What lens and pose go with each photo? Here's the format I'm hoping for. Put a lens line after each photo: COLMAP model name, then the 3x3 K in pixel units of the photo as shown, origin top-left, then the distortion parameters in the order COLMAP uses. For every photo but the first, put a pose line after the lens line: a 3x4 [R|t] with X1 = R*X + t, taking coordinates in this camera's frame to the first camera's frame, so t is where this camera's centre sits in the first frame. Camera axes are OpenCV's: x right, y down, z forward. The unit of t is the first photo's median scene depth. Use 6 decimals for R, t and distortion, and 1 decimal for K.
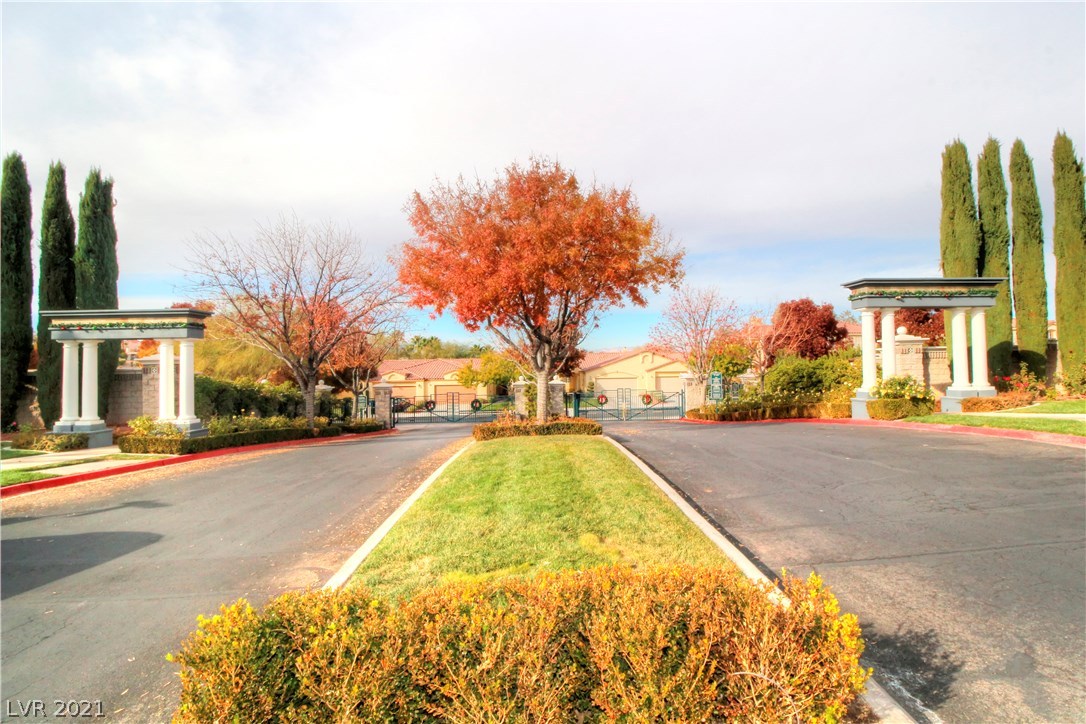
lens RADIAL K [[511.2, 0, 550.1], [0, 511.2, 369.2], [0, 0, 1]] dist [-0.008809, -0.006516]
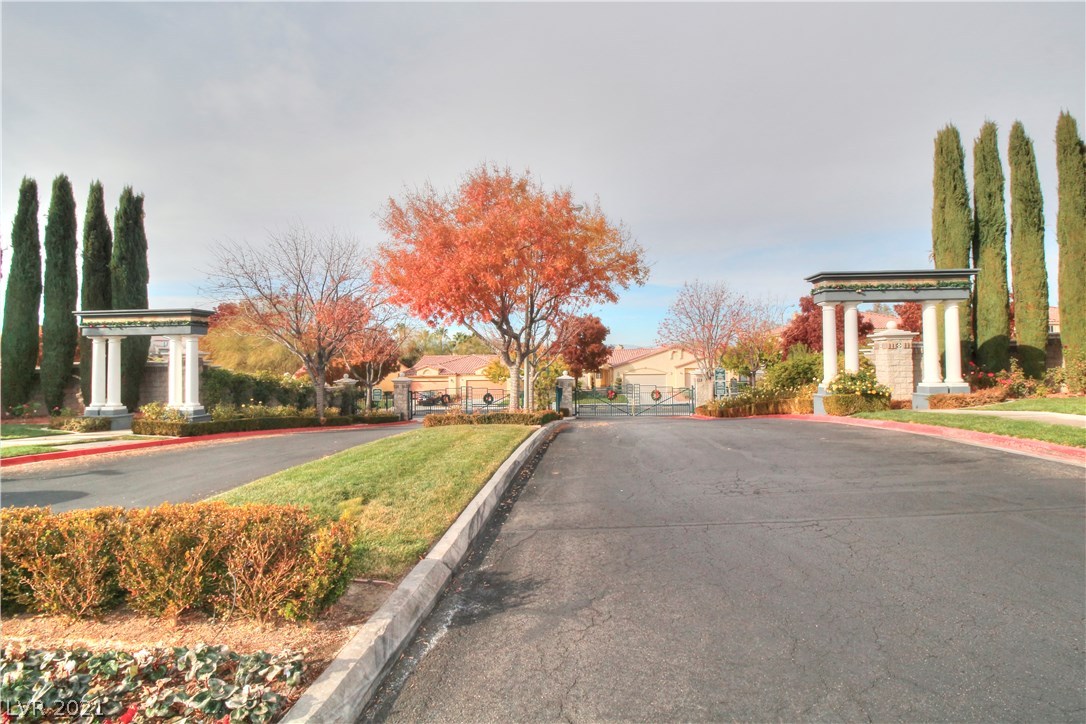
lens RADIAL K [[511.2, 0, 550.9], [0, 511.2, 366.5], [0, 0, 1]] dist [-0.008809, -0.006516]
pose [[0.994160, 0.004196, -0.107837, 0.174583], [-0.004069, 0.999991, 0.001398, 0.004722], [0.107841, -0.000951, 0.994168, -0.032725]]
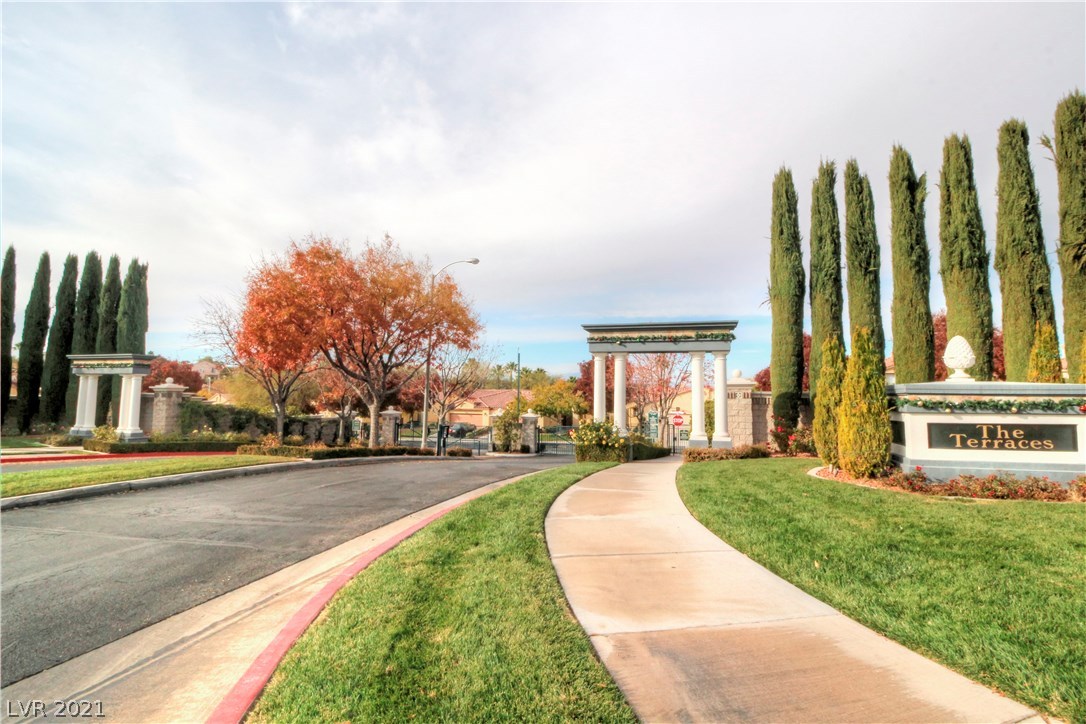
lens RADIAL K [[511.2, 0, 561.8], [0, 511.2, 360.4], [0, 0, 1]] dist [-0.008809, -0.006516]
pose [[0.947080, 0.004395, -0.320969, 0.779009], [-0.028849, 0.997025, -0.071473, -0.026943], [0.319700, 0.076950, 0.944389, 0.016839]]
